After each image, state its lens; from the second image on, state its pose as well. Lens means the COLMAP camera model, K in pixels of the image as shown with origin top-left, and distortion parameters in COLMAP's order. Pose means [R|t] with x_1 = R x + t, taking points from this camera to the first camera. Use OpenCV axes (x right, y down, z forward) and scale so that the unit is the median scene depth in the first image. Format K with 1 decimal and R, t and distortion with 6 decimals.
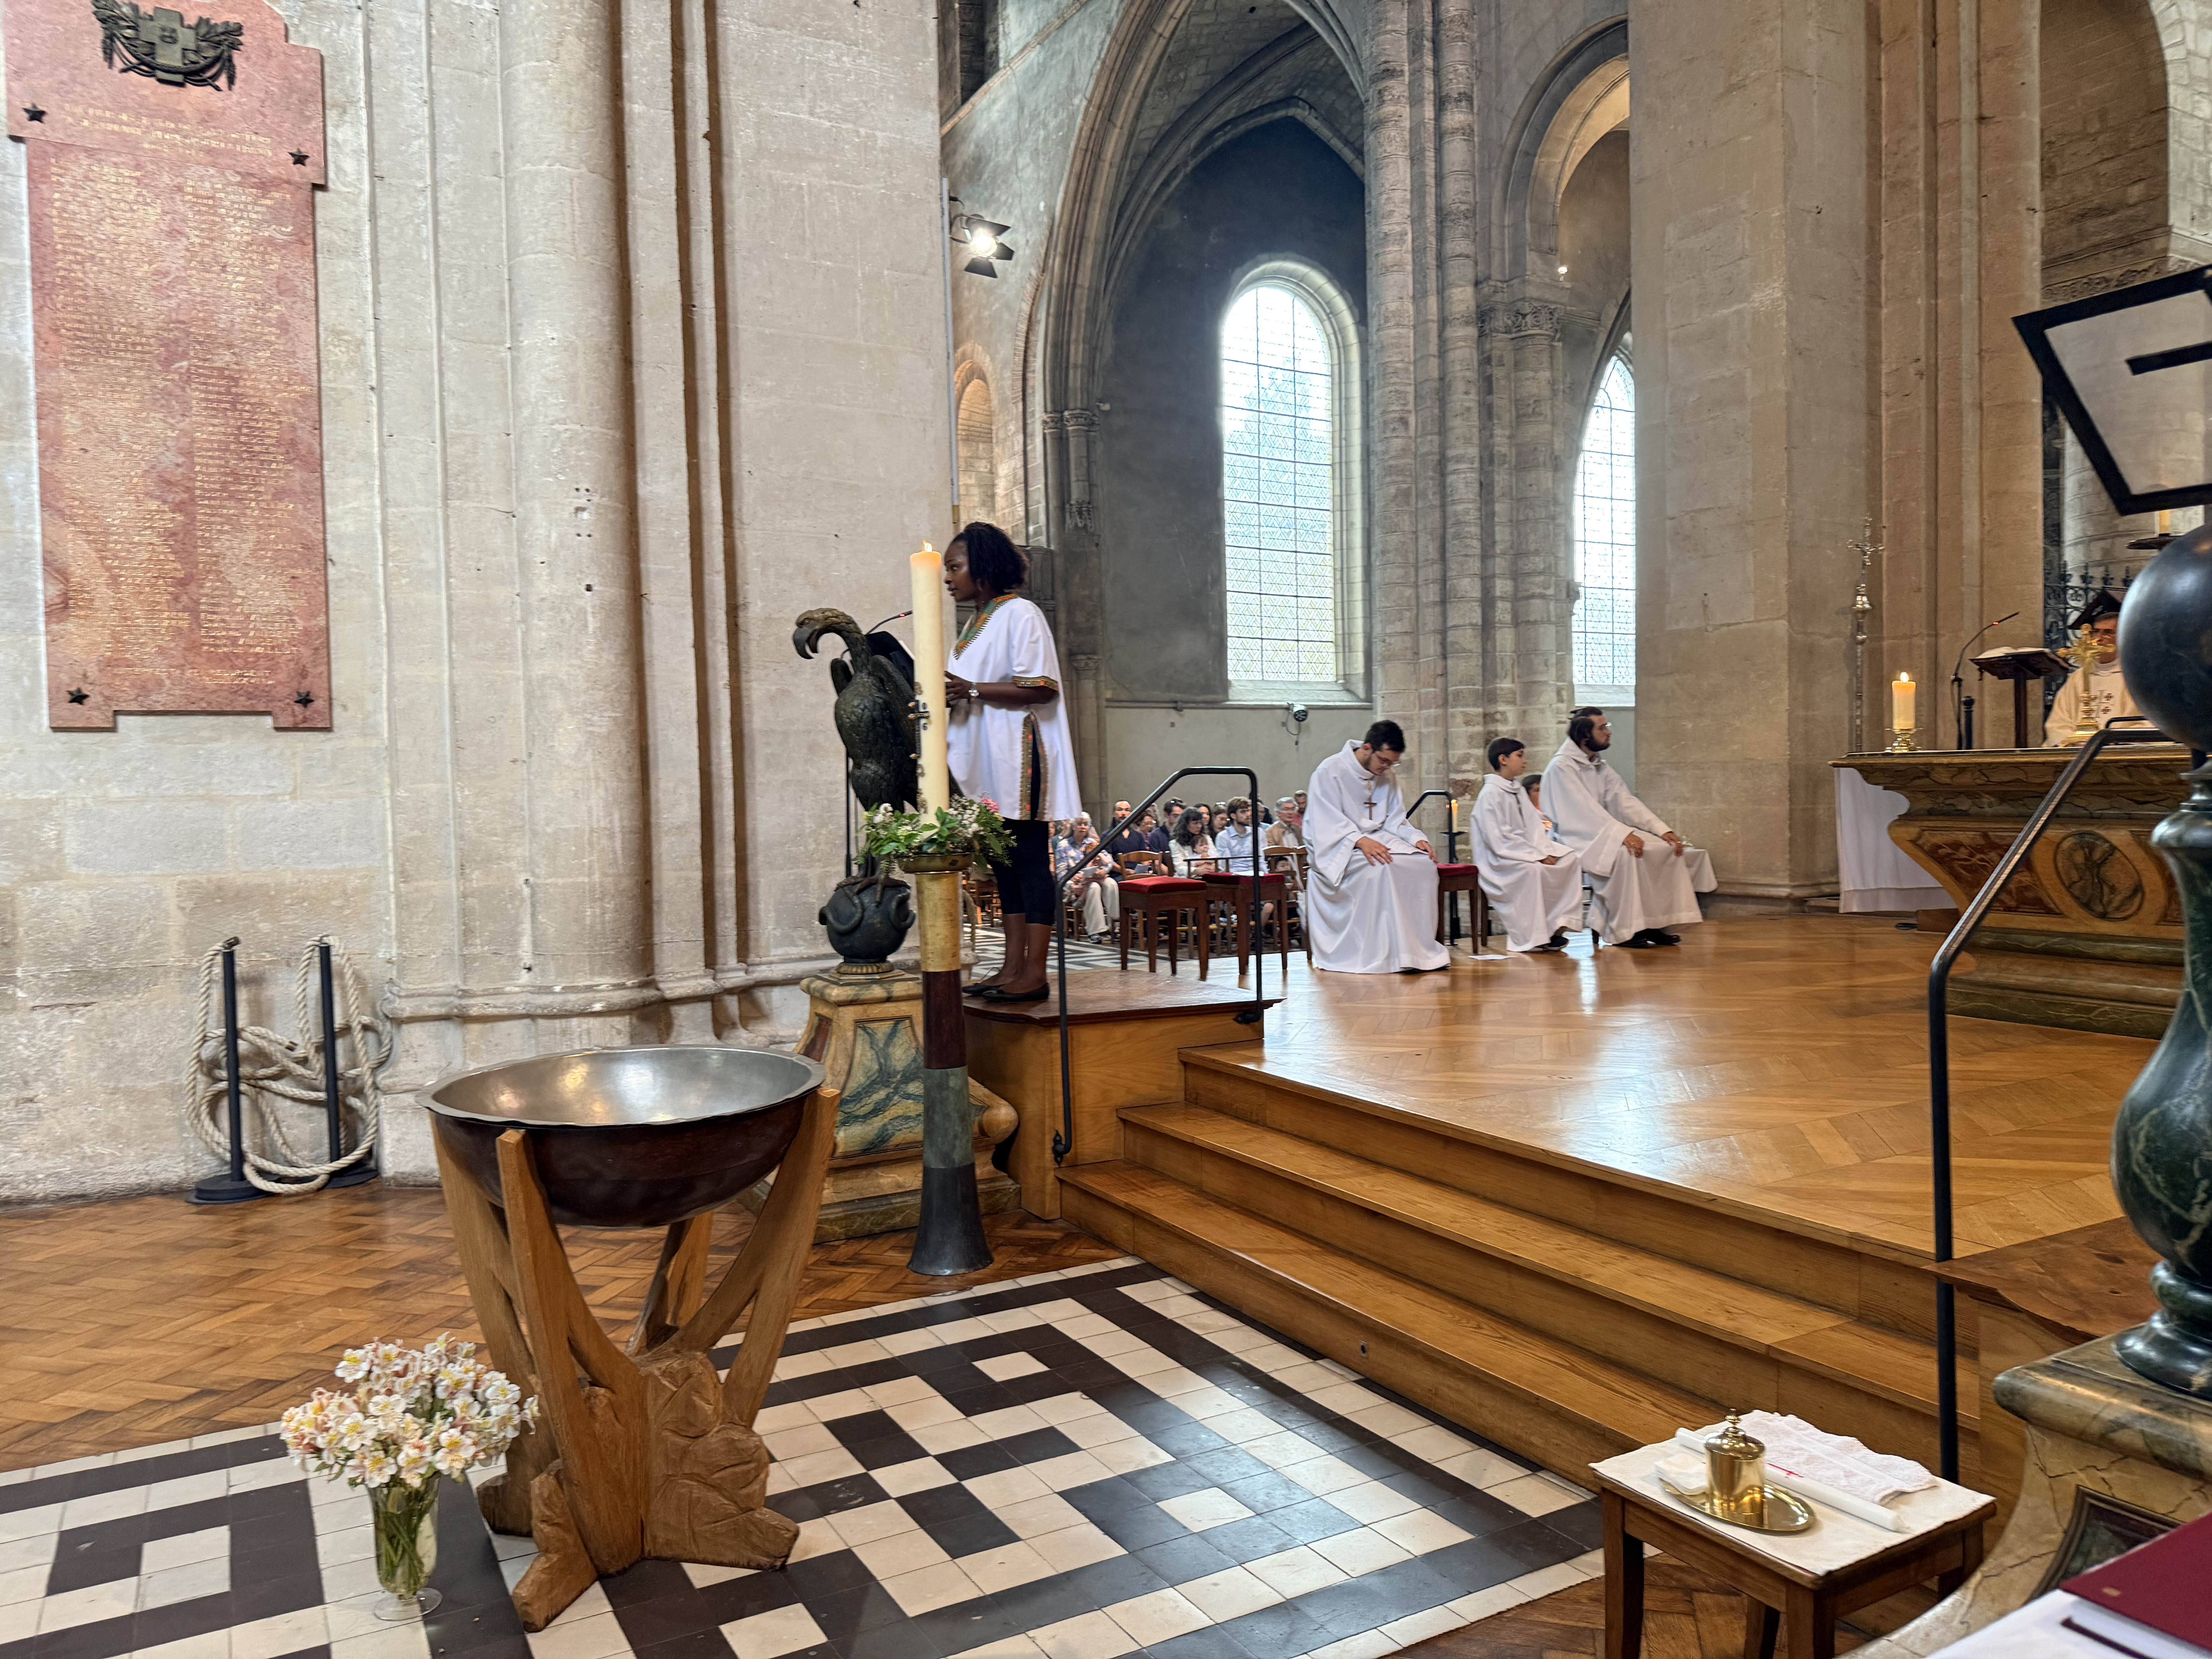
lens RADIAL K [[1576.2, 0, 1106.0], [0, 1576.2, 829.5], [0, 0, 1]] dist [0.057818, -0.089670]
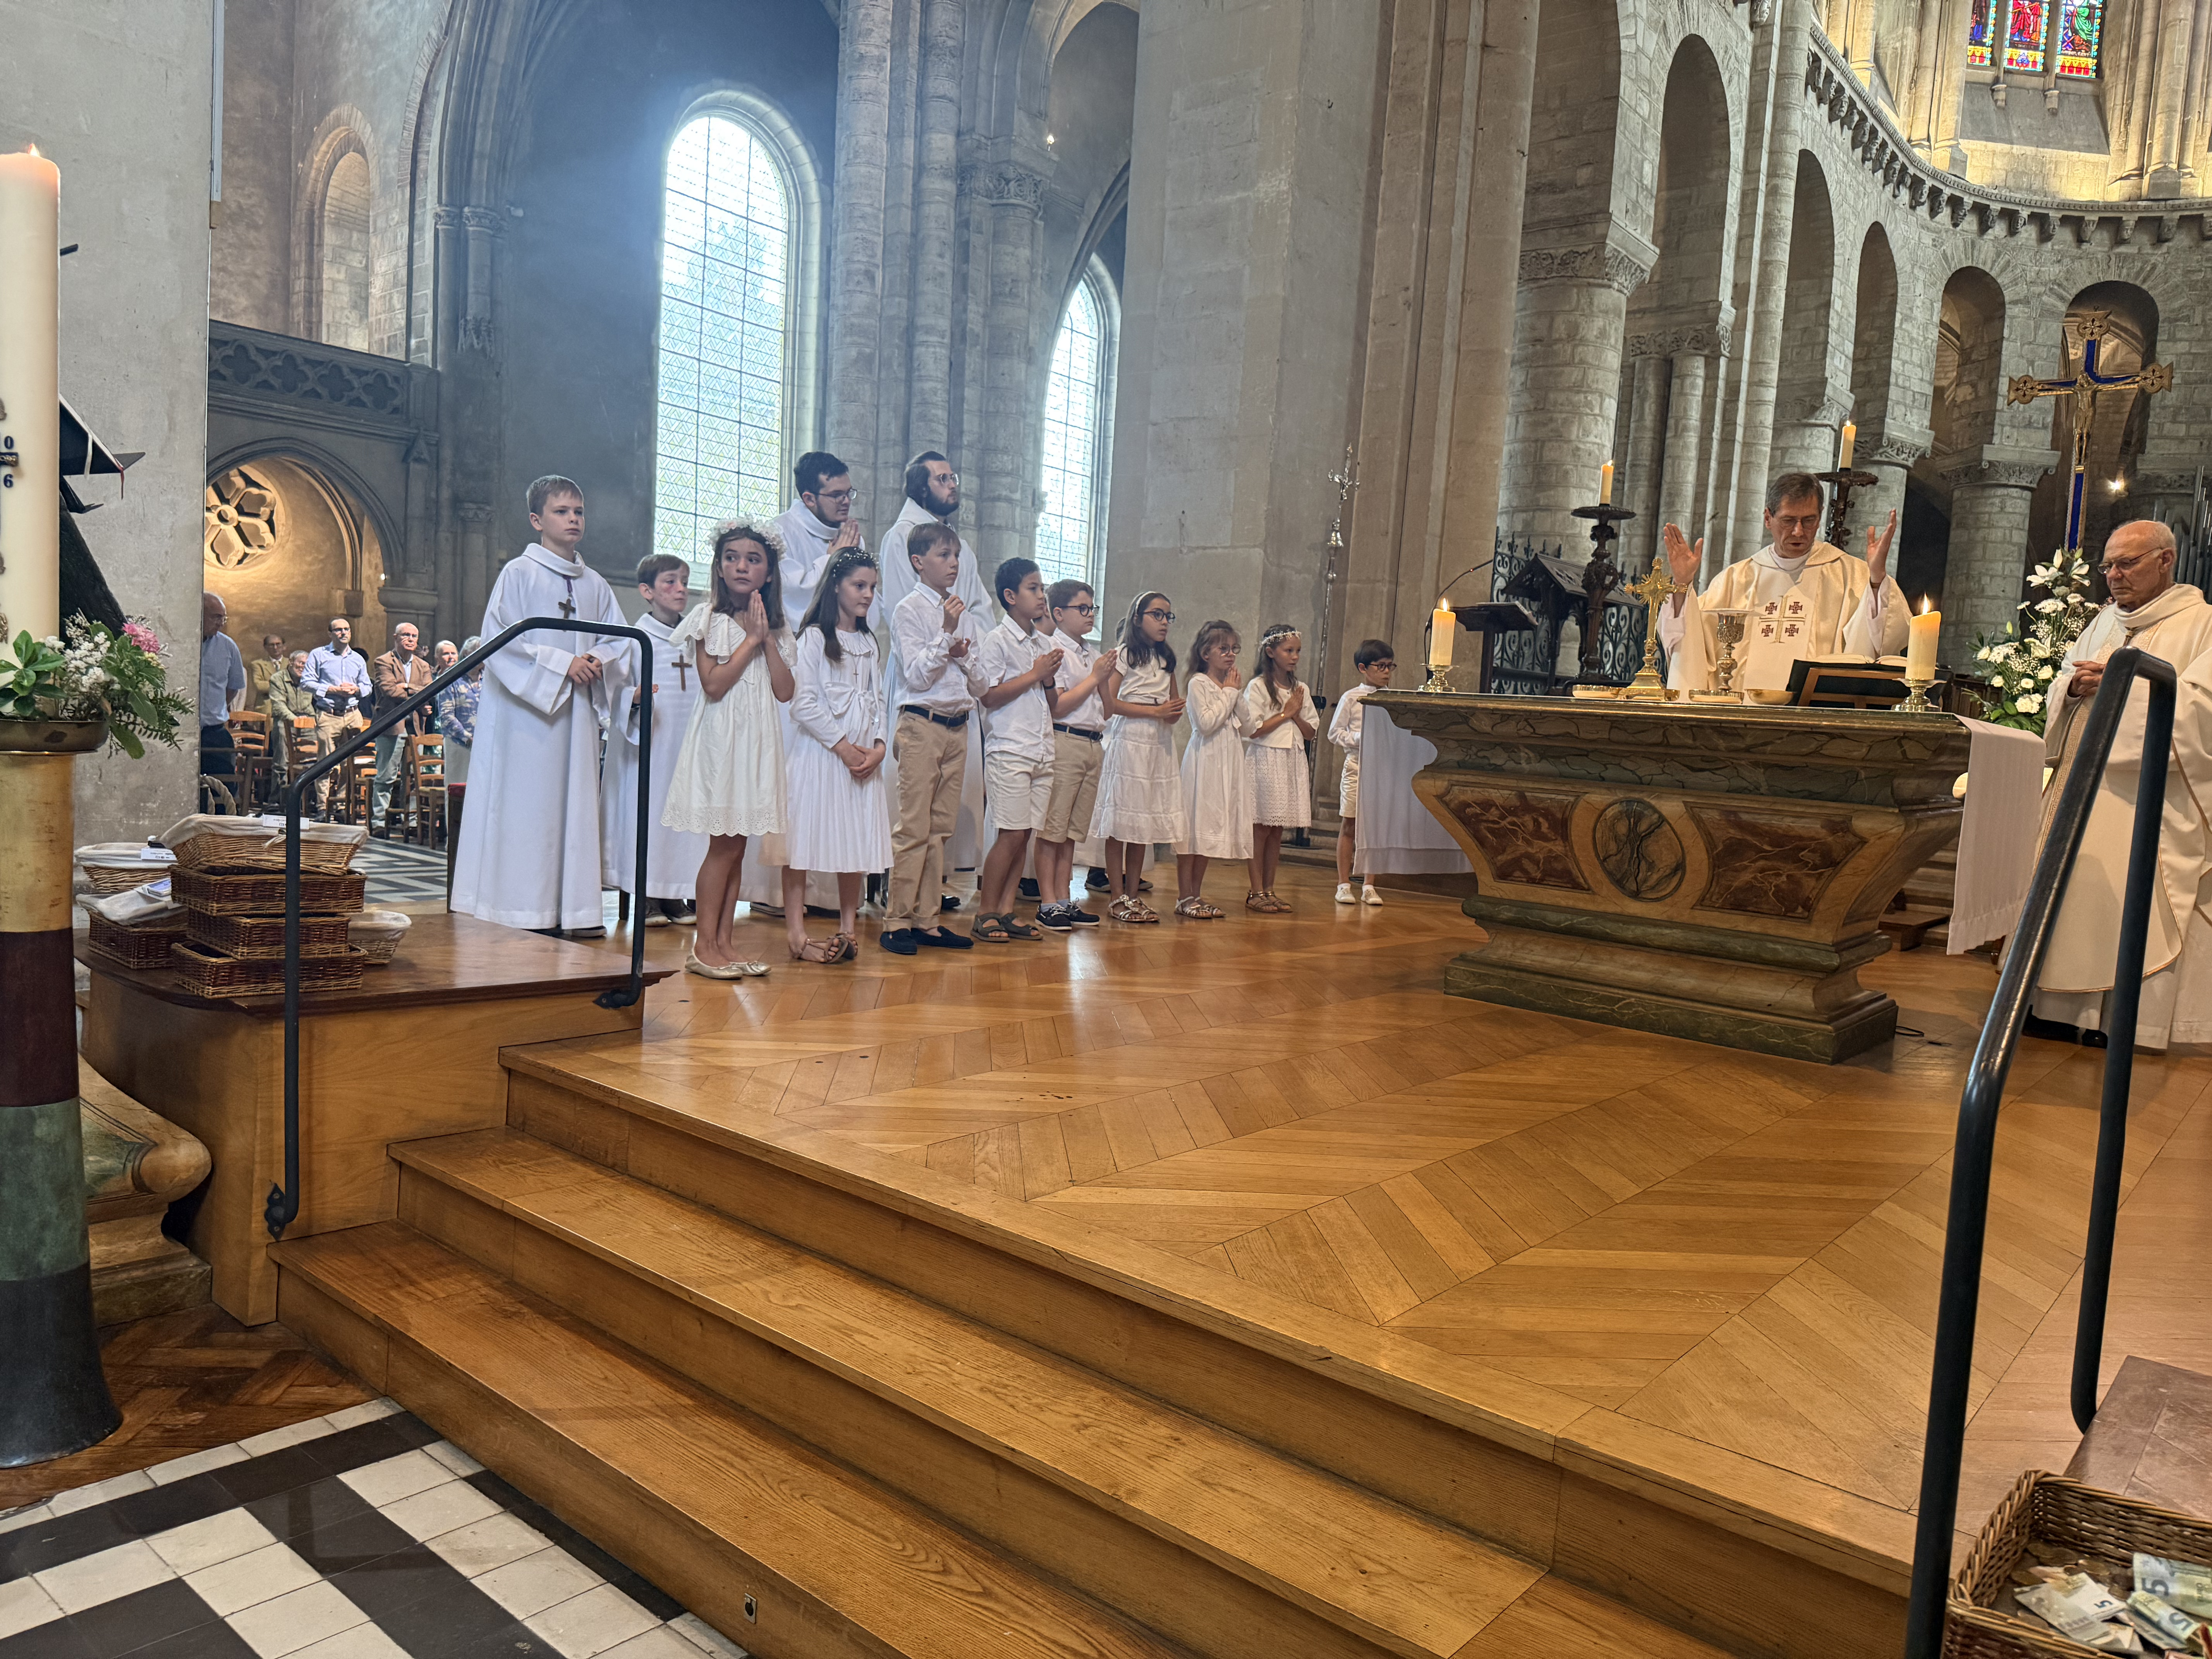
lens RADIAL K [[1559.7, 0, 1129.3], [0, 1559.7, 840.0], [0, 0, 1]] dist [0.014085, -0.005921]
pose [[0.928304, 0.049522, 0.368508, 0.040815], [-0.073668, 0.995940, 0.051735, -0.000286], [-0.364450, -0.075173, 0.928184, 0.275058]]
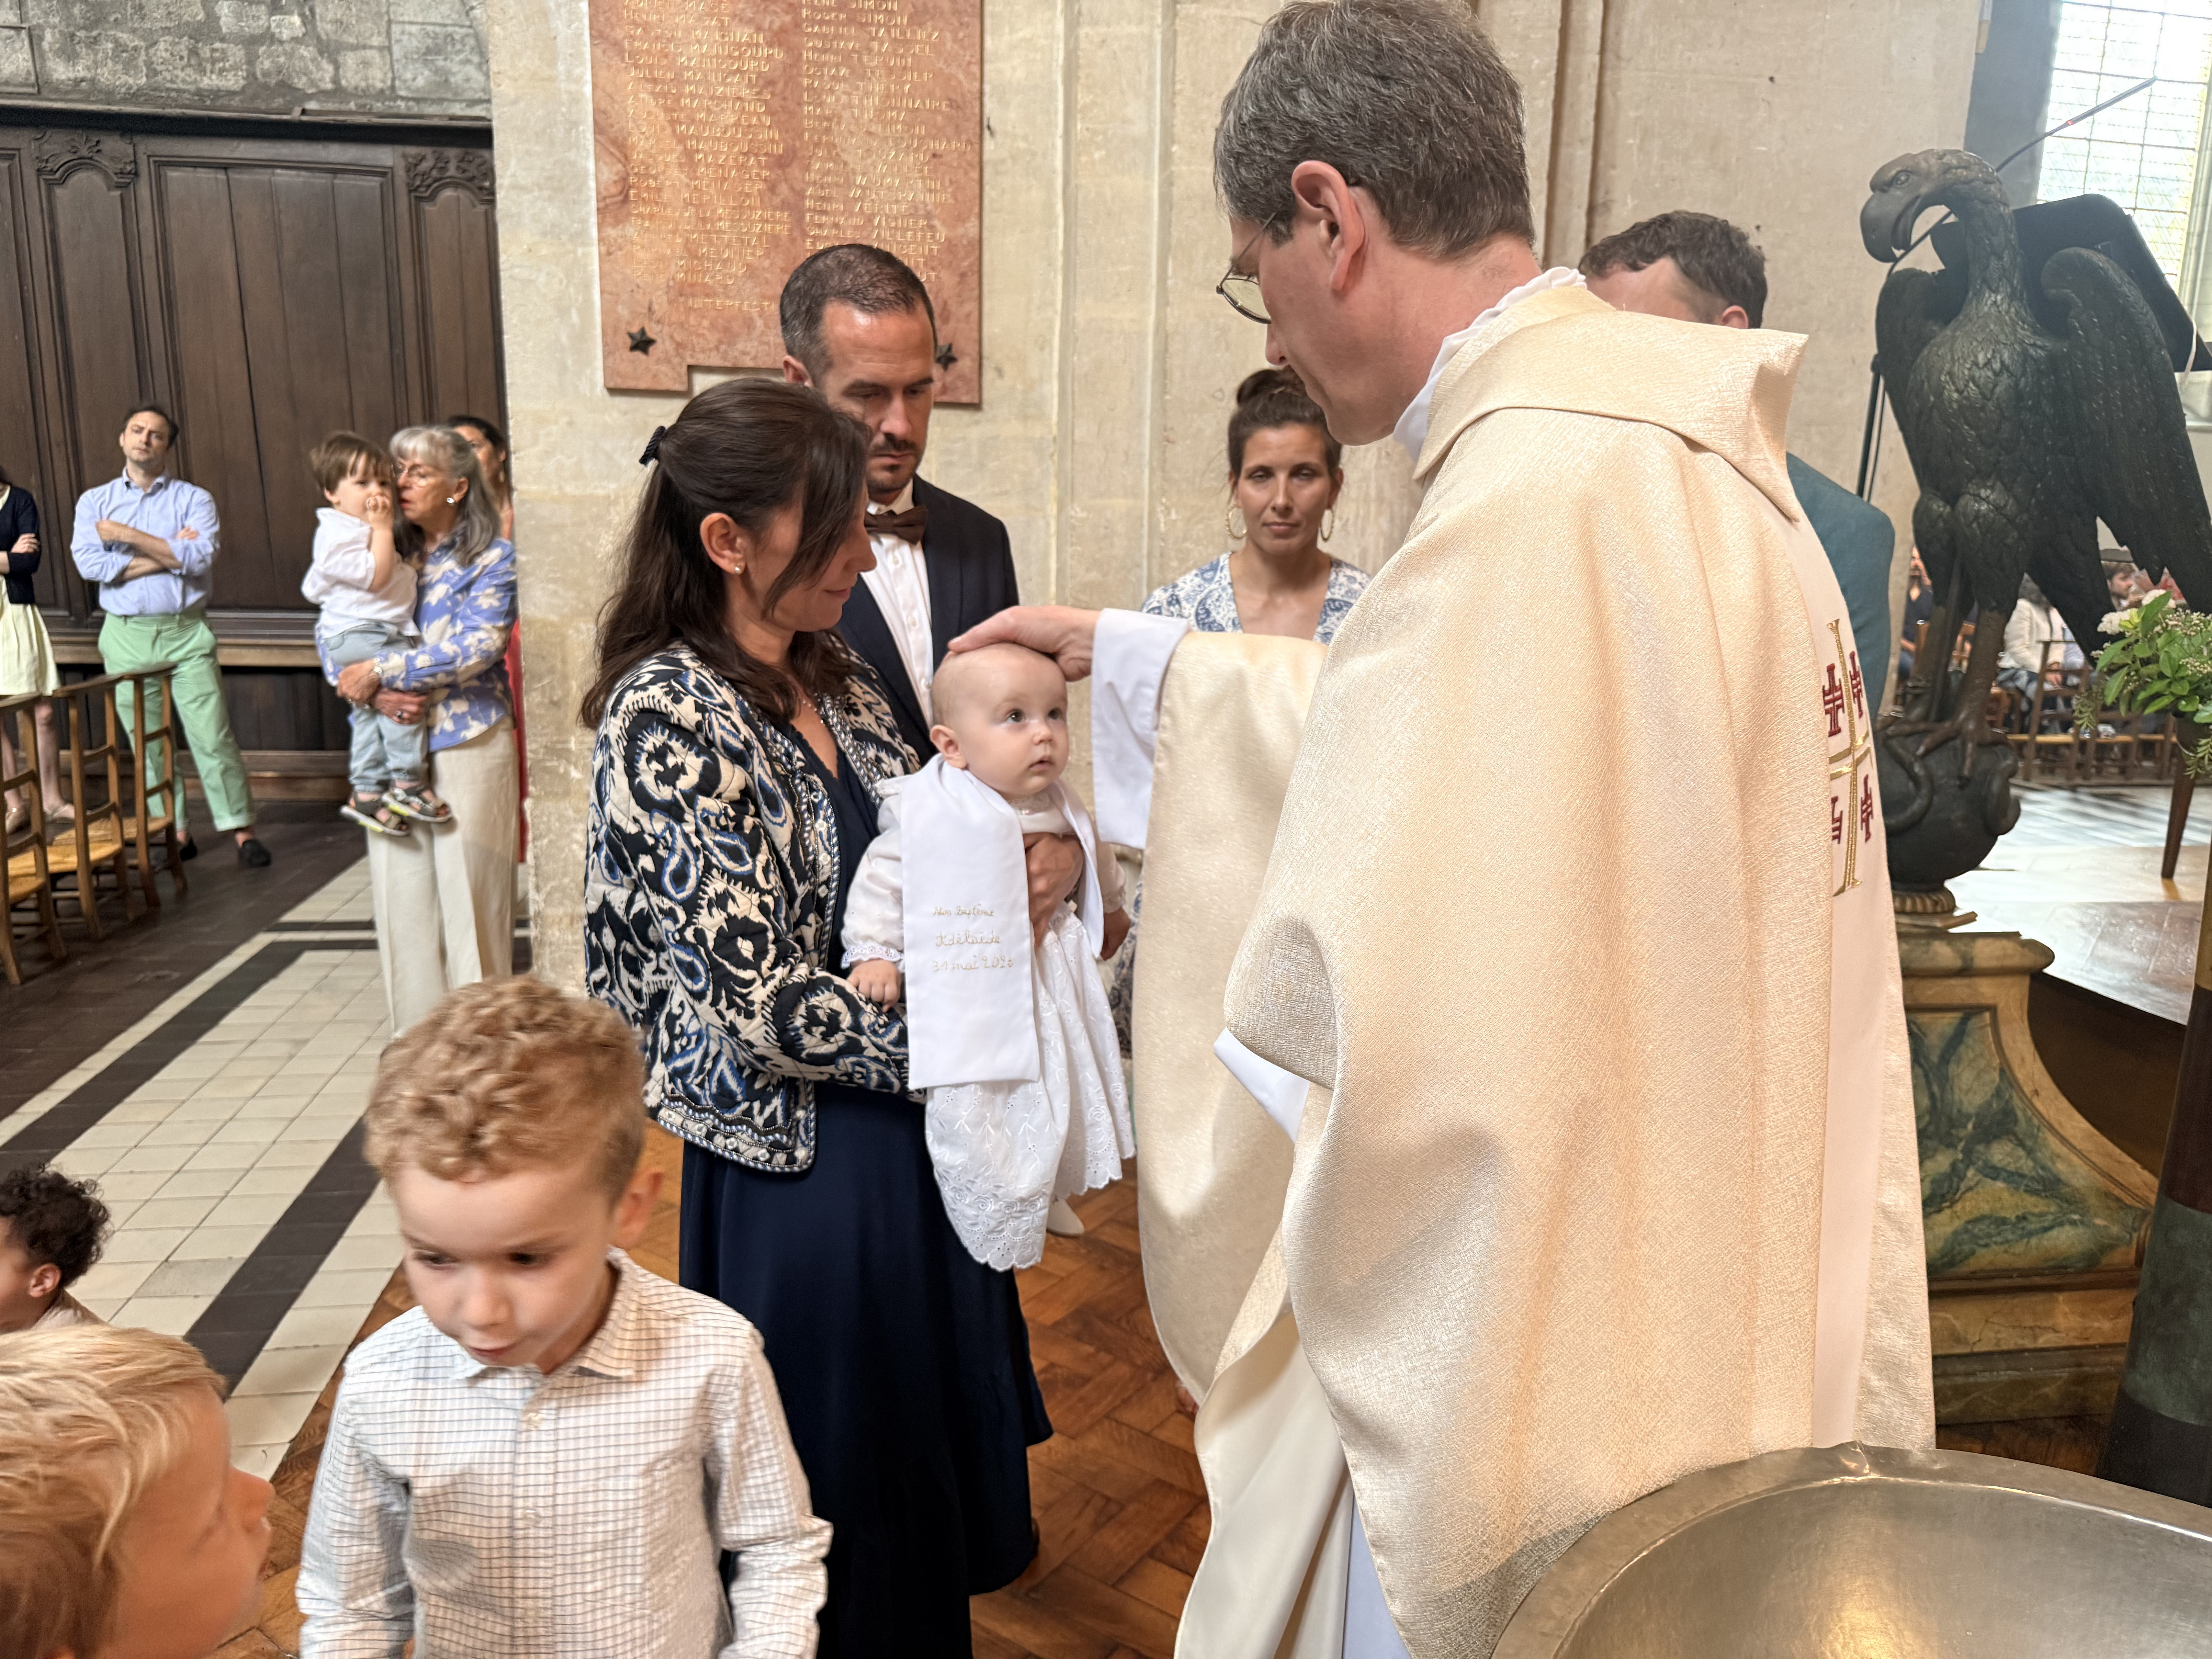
lens RADIAL K [[1594.1, 0, 1082.2], [0, 1594.1, 833.5], [0, 0, 1]] dist [-0.003397, -0.001018]
pose [[0.932760, 0.112675, -0.342438, -0.210248], [-0.049703, 0.981024, 0.187408, -0.014424], [0.357056, -0.157787, 0.920660, 0.396713]]
